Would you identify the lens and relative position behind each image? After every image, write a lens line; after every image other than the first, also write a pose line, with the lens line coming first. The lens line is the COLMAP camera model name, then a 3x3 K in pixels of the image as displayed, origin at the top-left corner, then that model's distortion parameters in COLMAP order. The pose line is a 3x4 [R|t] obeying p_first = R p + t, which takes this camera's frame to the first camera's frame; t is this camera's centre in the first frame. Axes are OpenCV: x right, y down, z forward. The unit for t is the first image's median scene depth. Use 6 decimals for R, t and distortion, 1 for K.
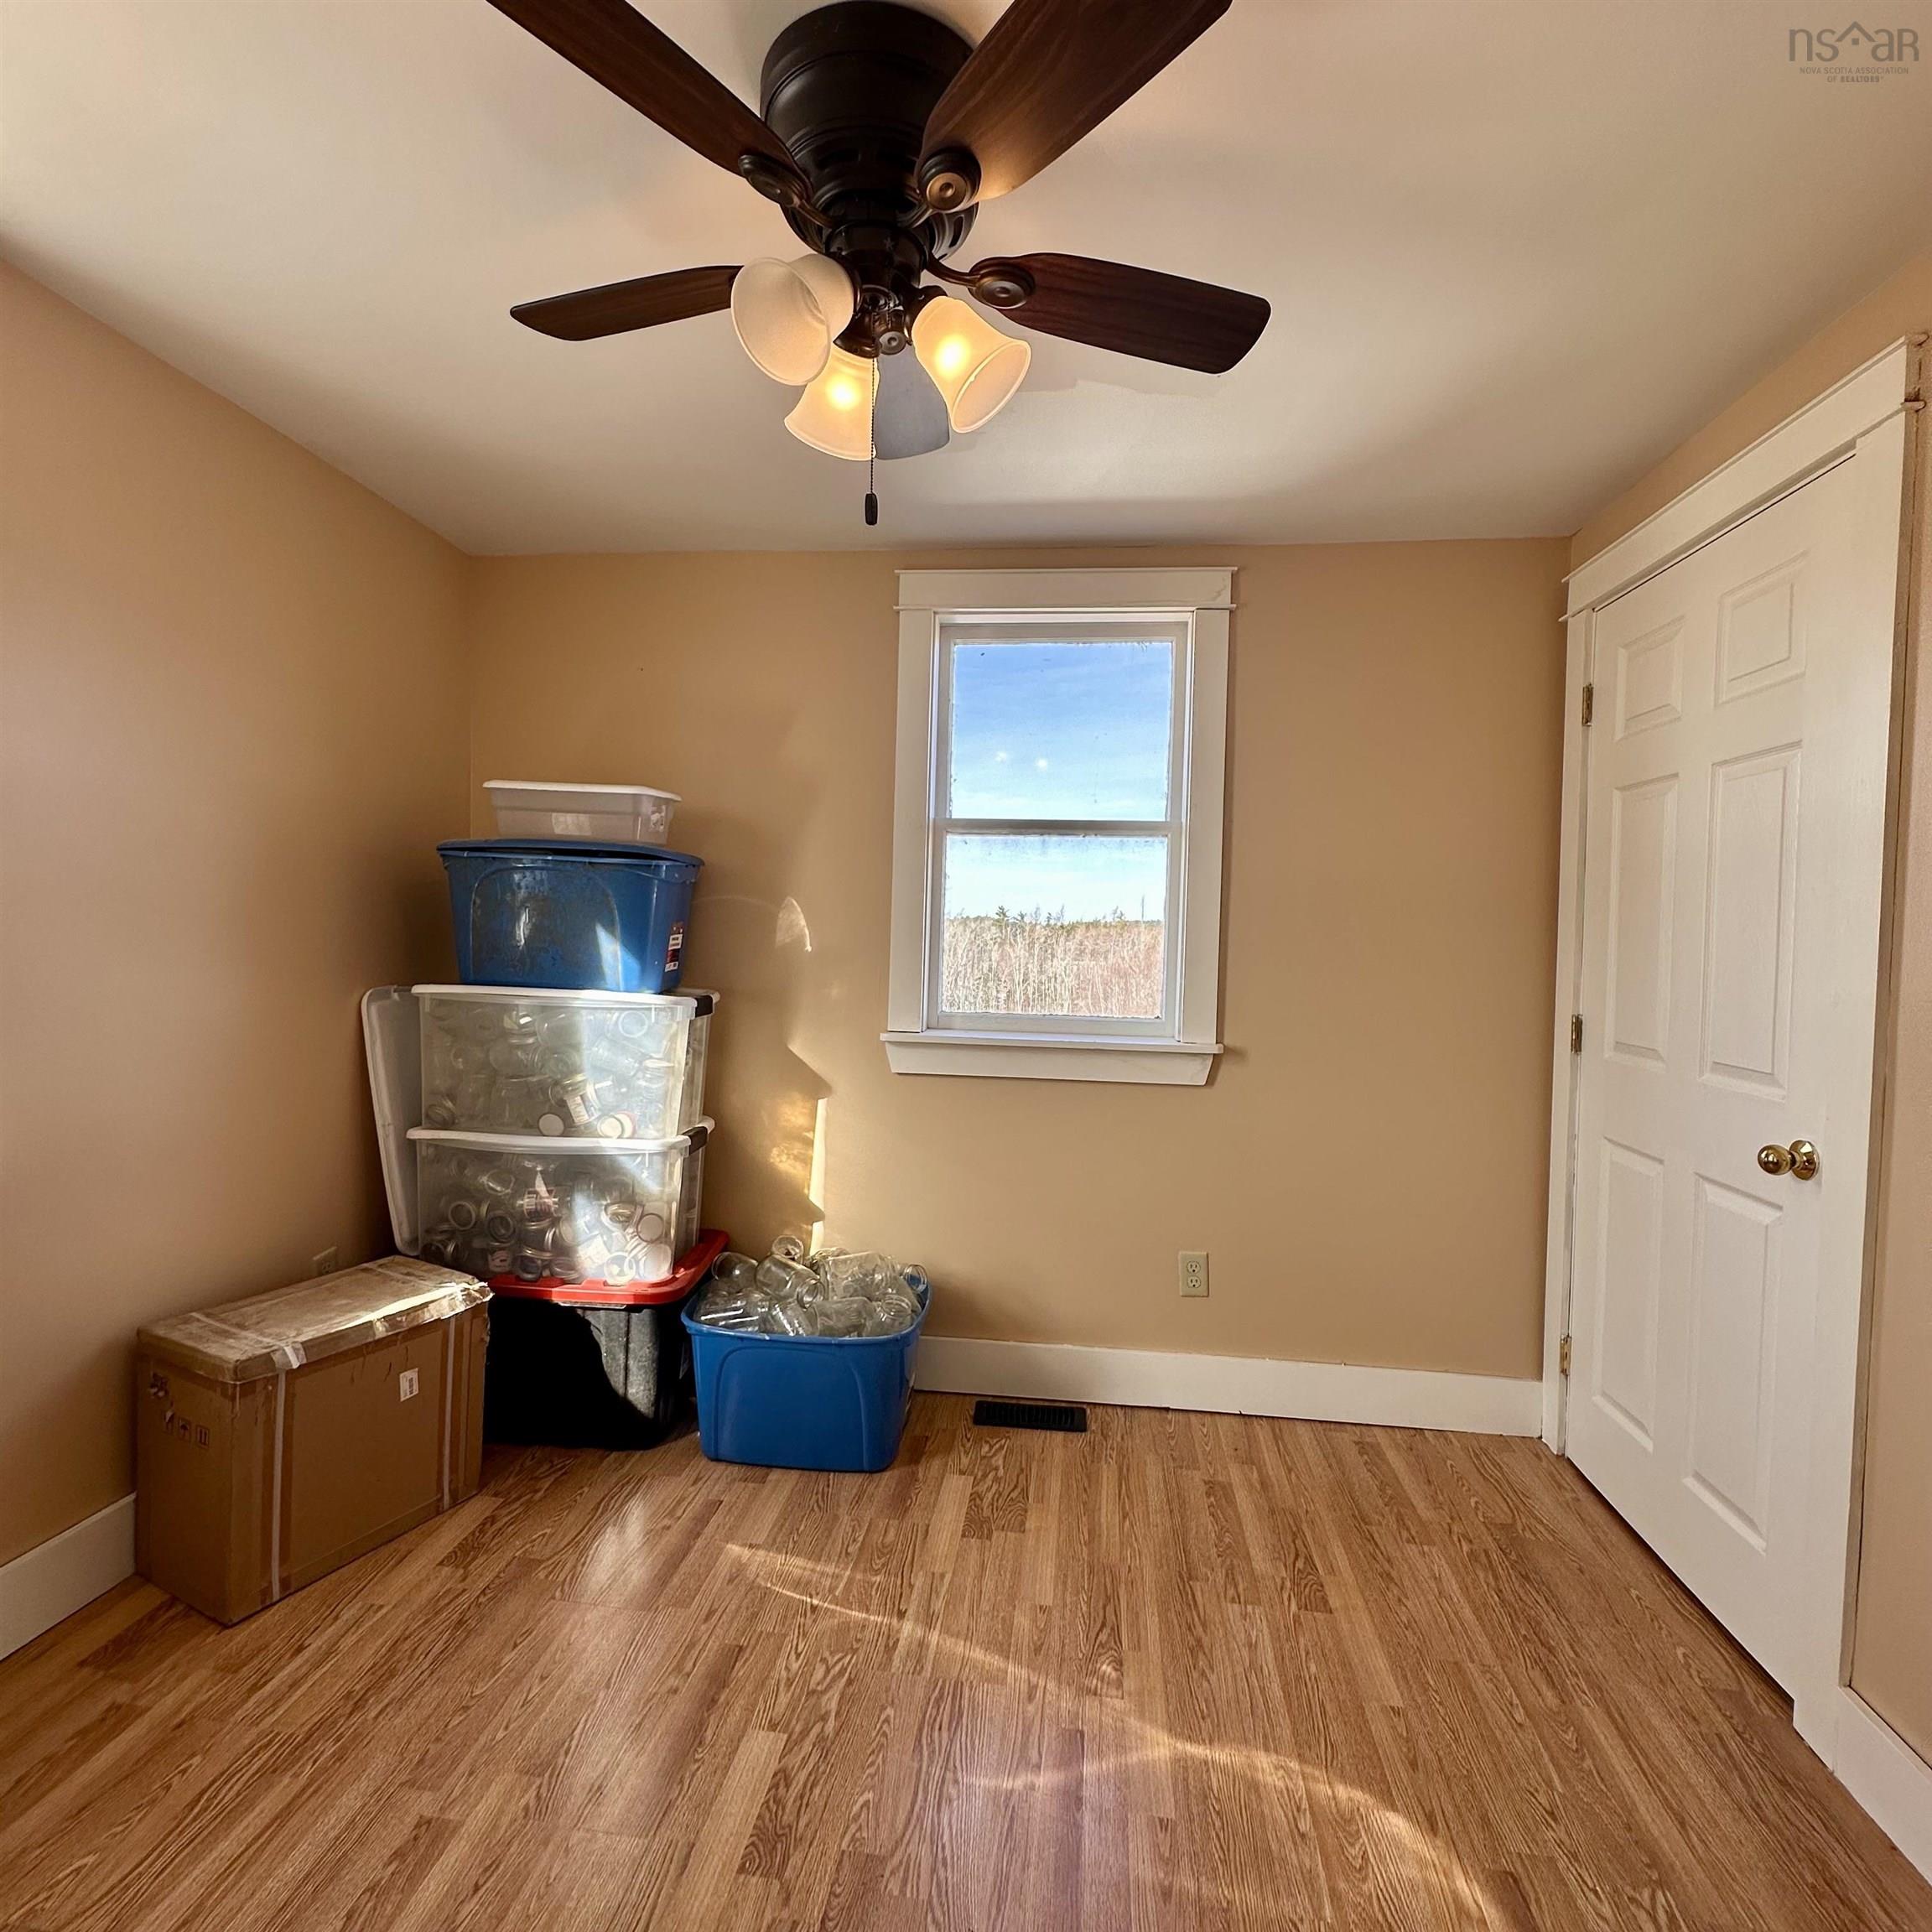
lens RADIAL K [[1025.0, 0, 971.3], [0, 1025.0, 965.2], [0, 0, 1]] dist [-0.003107, -0.000472]
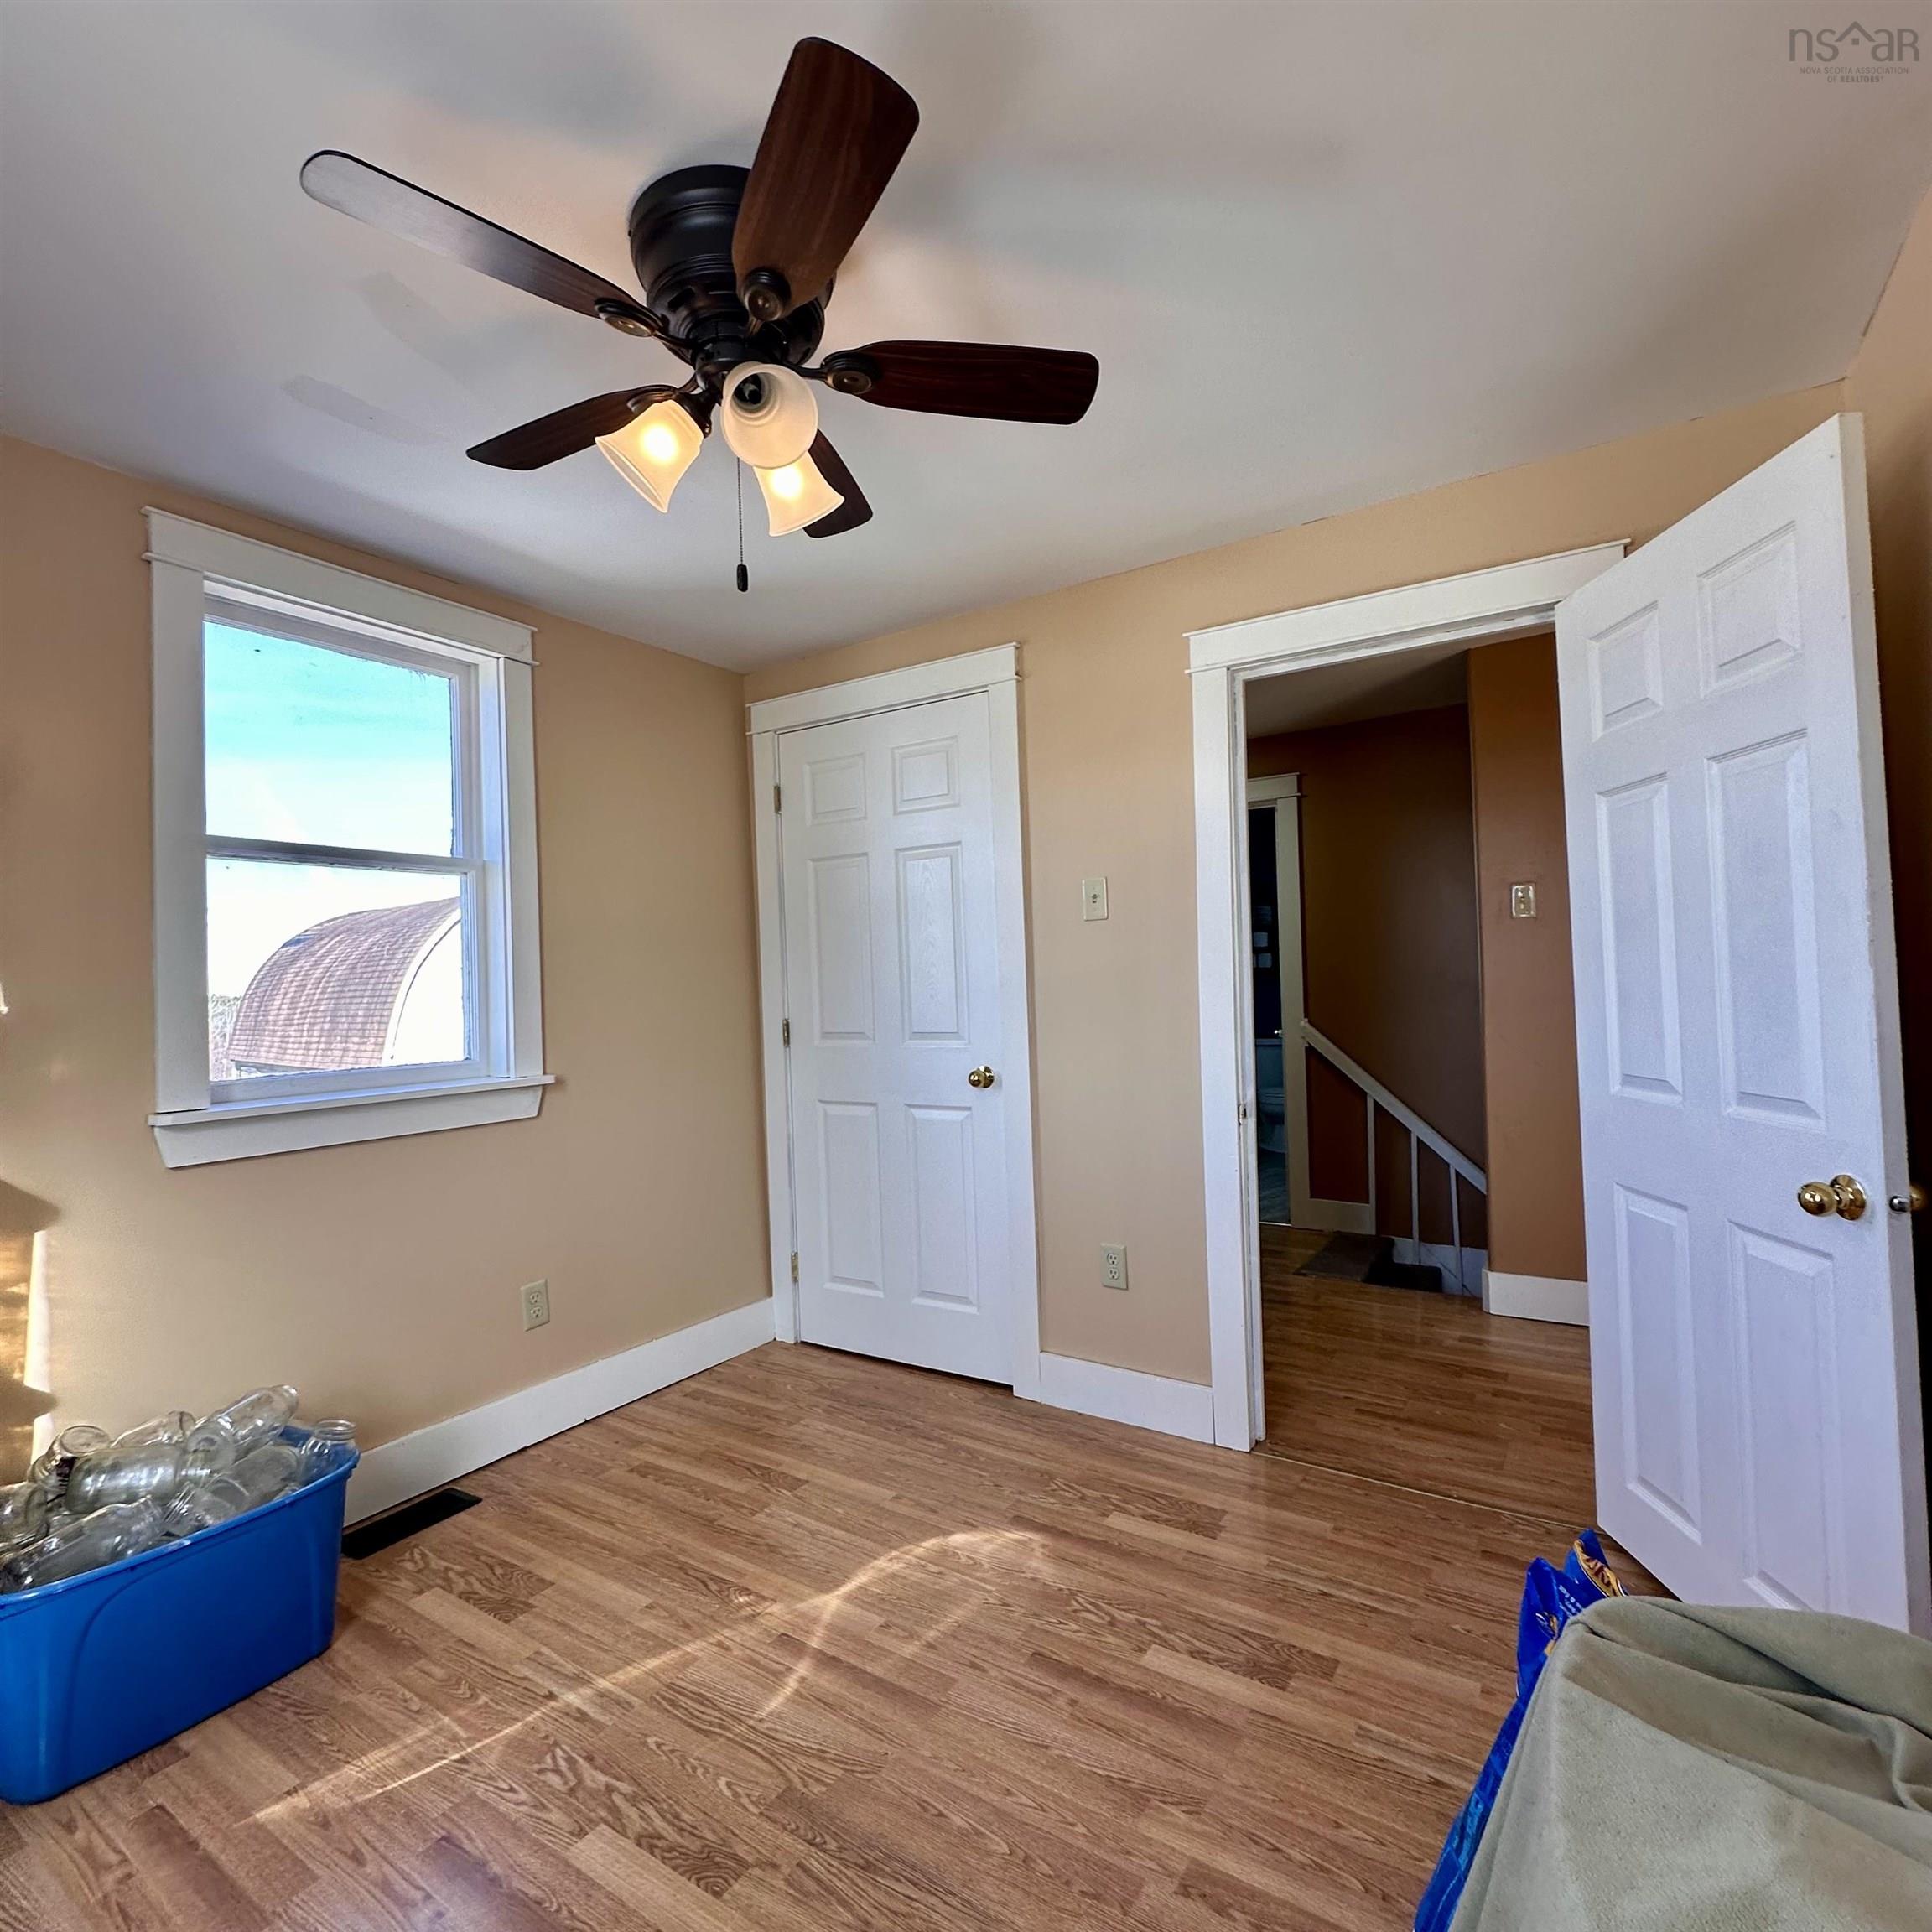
lens RADIAL K [[1025.0, 0, 970.5], [0, 1025.0, 962.6], [0, 0, 1]] dist [-0.003107, -0.000472]
pose [[0.437374, -0.019816, 0.899061, -0.700455], [0.074664, 0.997106, -0.014345, 0.014093], [-0.896175, 0.073402, 0.437588, 0.200987]]
